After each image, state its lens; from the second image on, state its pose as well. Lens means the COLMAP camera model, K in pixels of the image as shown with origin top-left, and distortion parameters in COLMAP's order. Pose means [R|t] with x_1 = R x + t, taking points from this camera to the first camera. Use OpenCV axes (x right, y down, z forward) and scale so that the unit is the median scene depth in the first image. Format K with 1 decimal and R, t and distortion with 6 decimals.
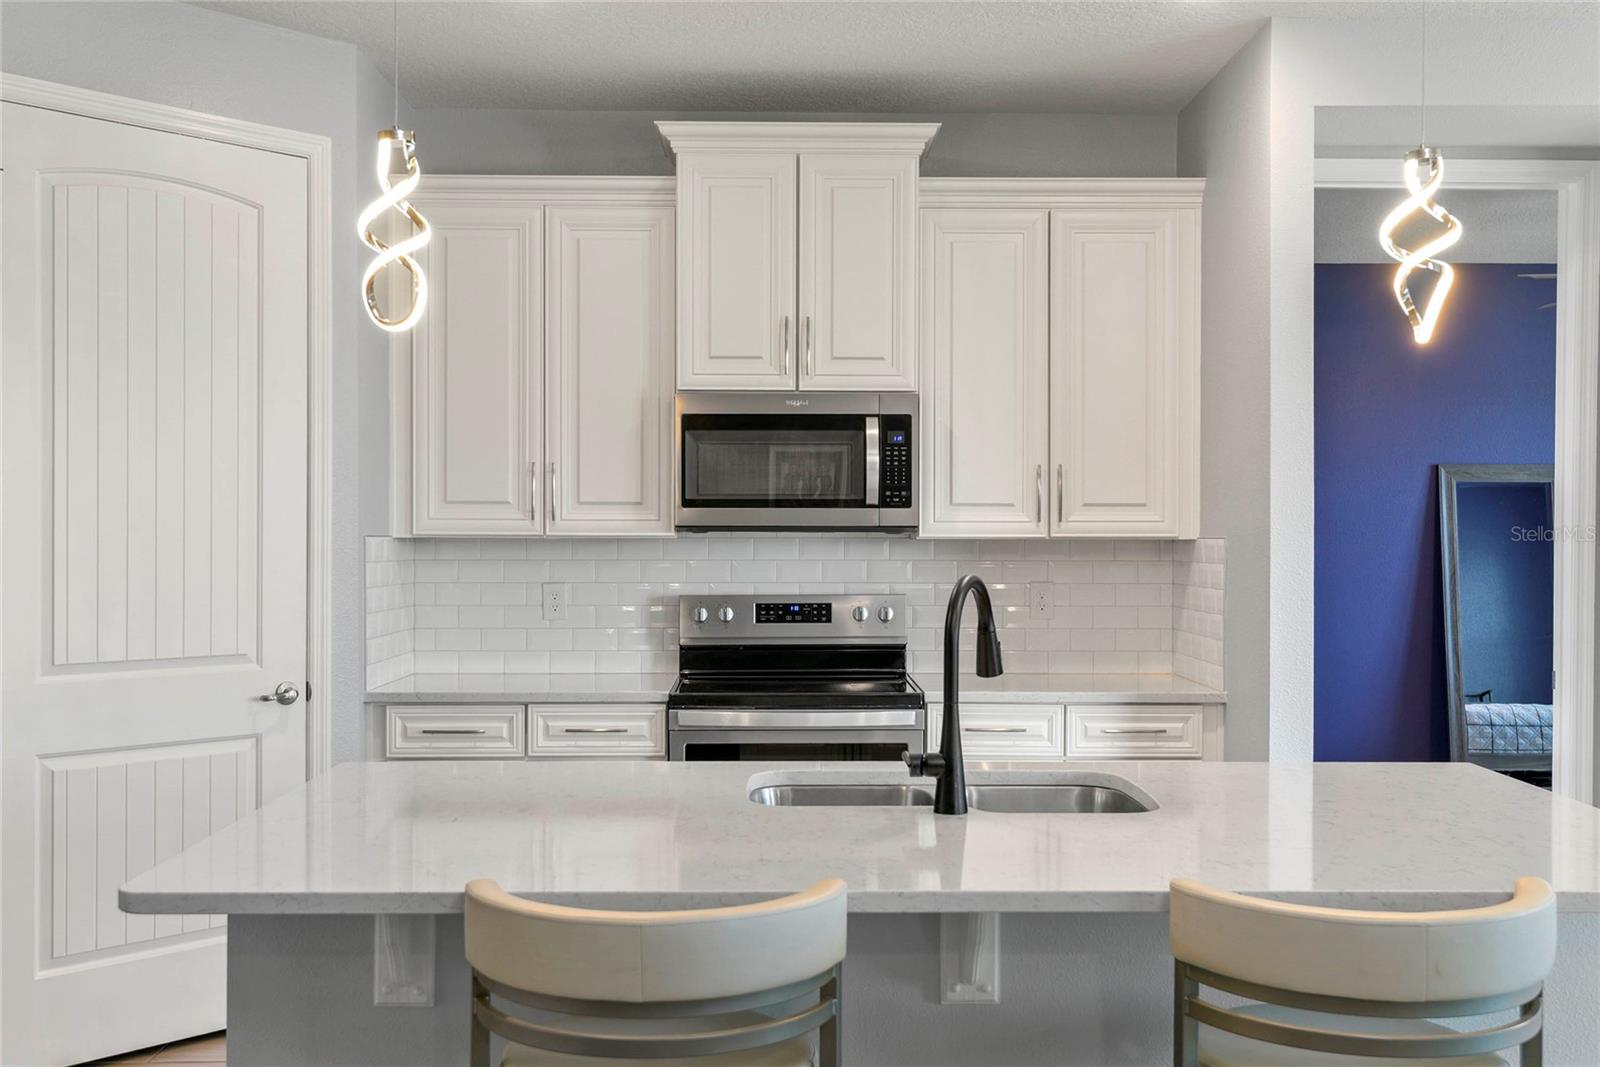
lens RADIAL K [[1591.1, 0, 800.0], [0, 1591.1, 533.5], [0, 0, 1]] dist [0.018011, 0.016185]
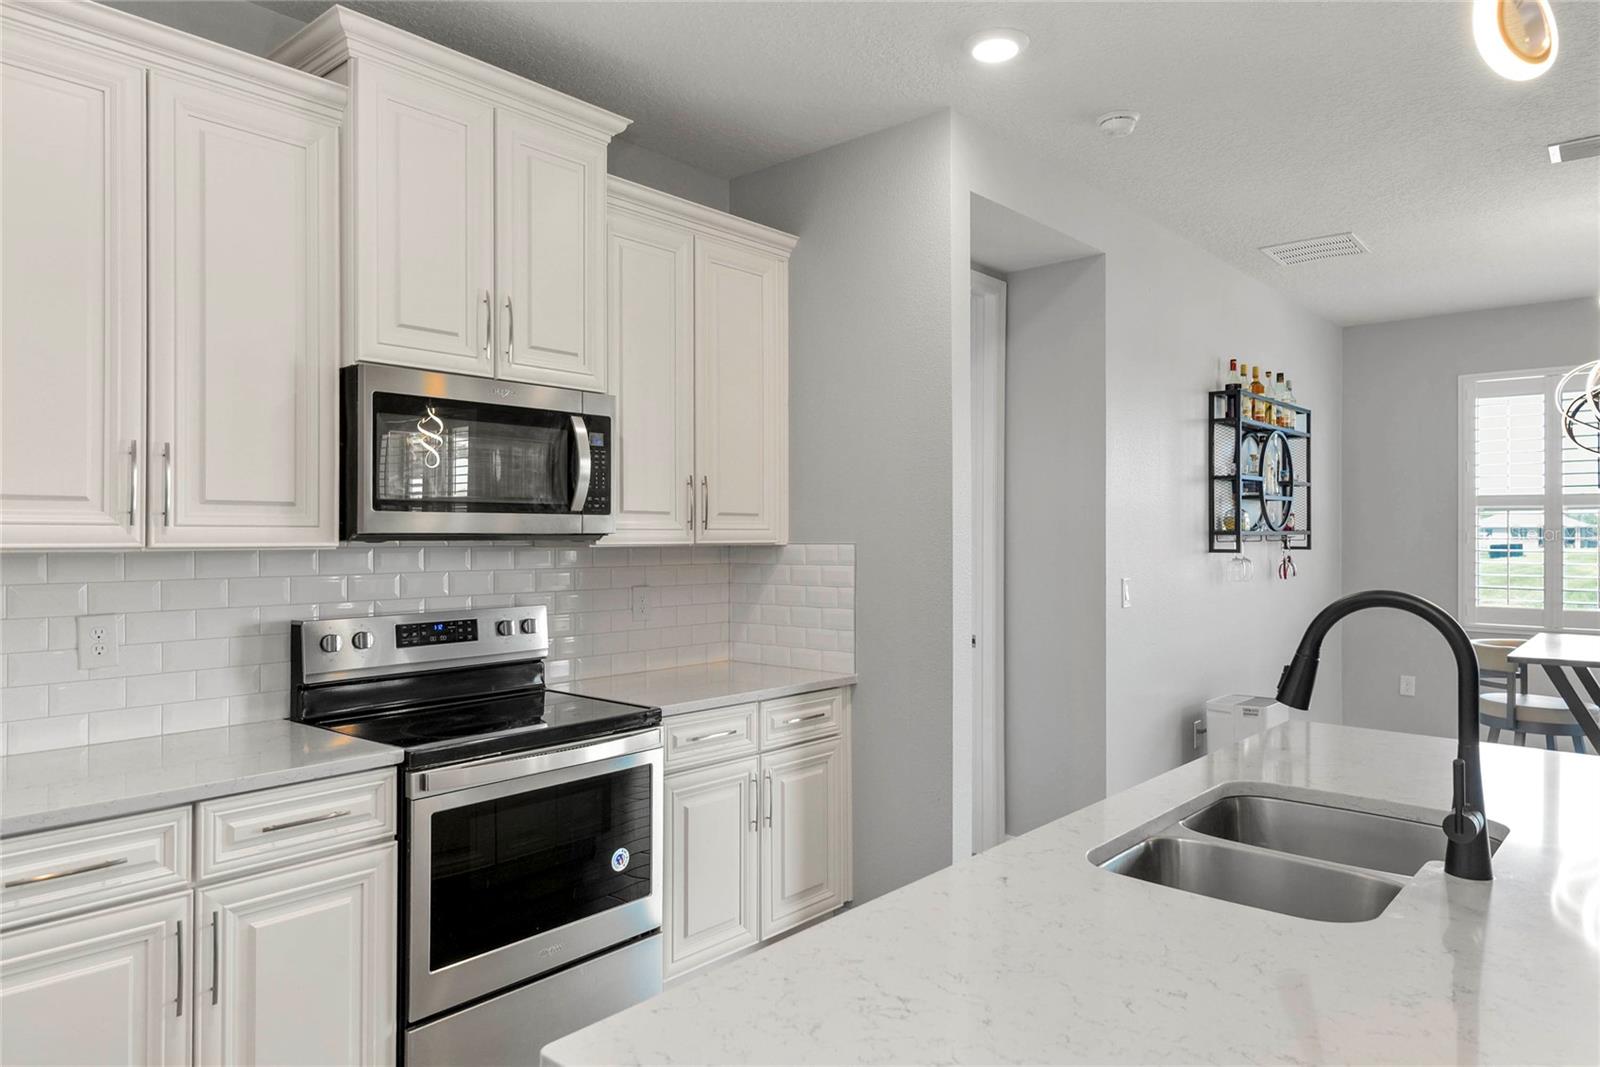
lens RADIAL K [[1022.5, 0, 800.0], [0, 1022.5, 533.5], [0, 0, 1]] dist [0.024125, -0.002328]
pose [[0.668568, -0.001285, 0.743650, -0.307980], [0.004555, 0.999987, -0.002368, -0.002711], [-0.743637, 0.004970, 0.668565, 0.500664]]
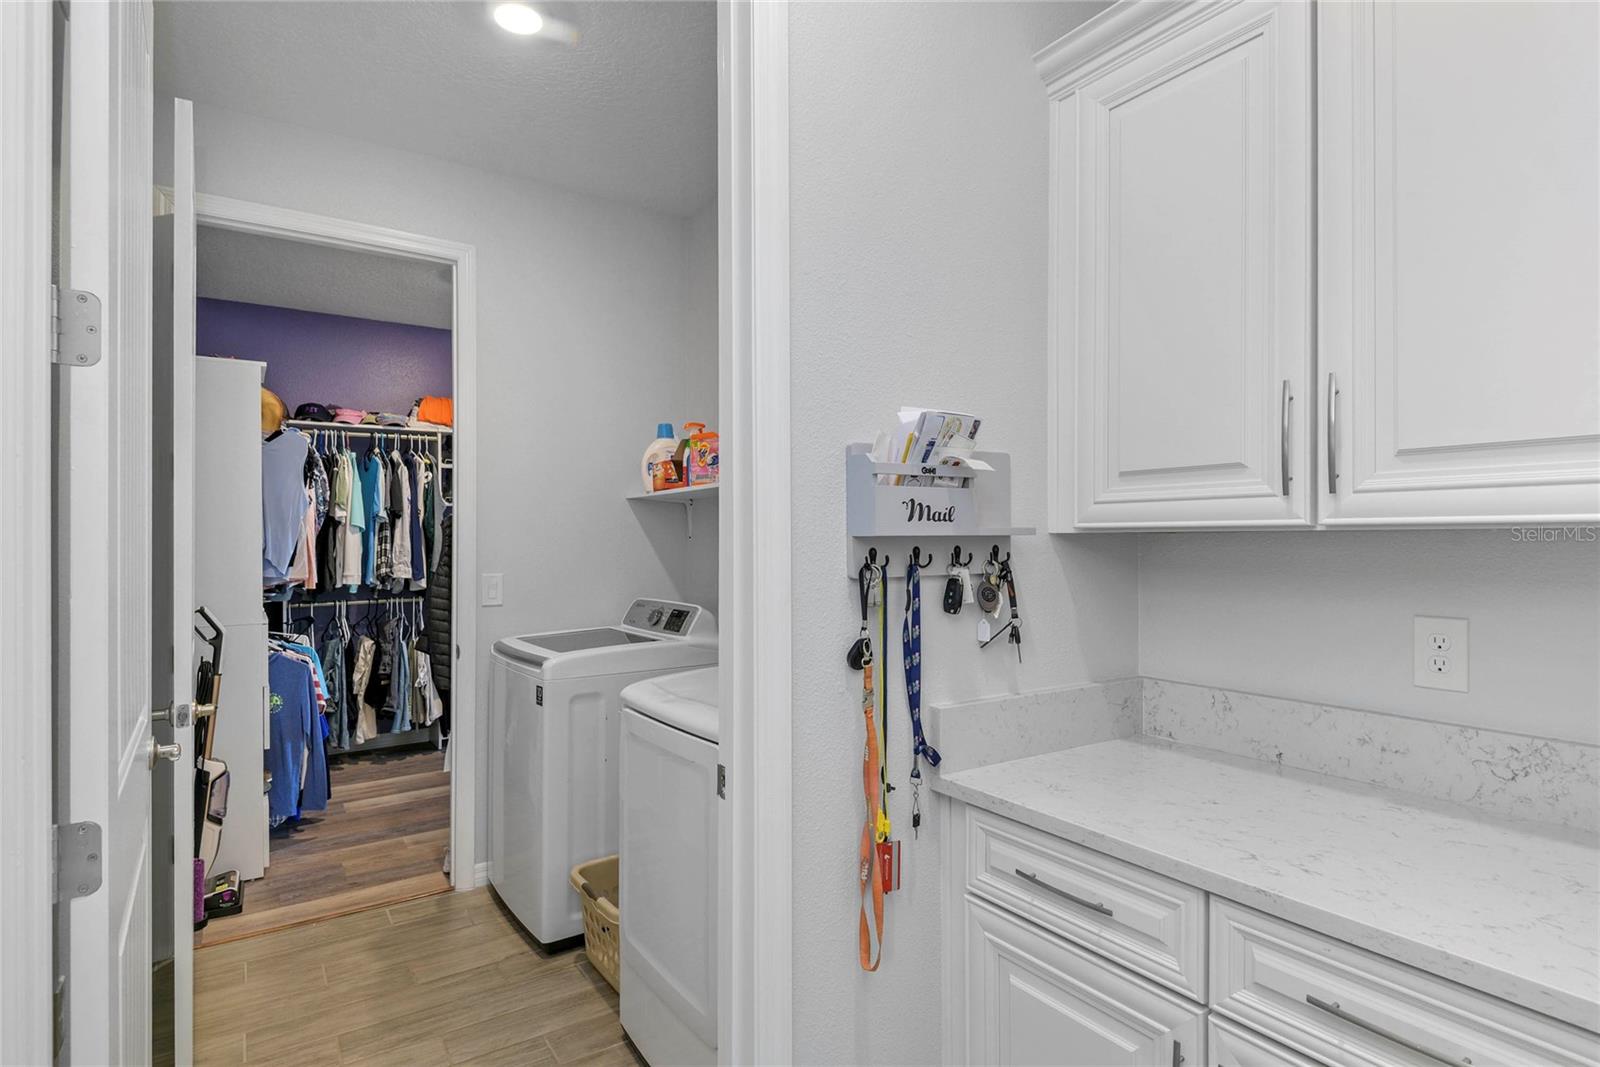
lens RADIAL K [[814.5, 0, 803.9], [0, 814.5, 538.1], [0, 0, 1]] dist [0.018050, -0.000628]
pose [[0.561230, -0.004681, -0.827646, -0.038022], [-0.000513, 0.999982, -0.006004, 0.007140], [0.827659, 0.003794, 0.561218, 0.734545]]
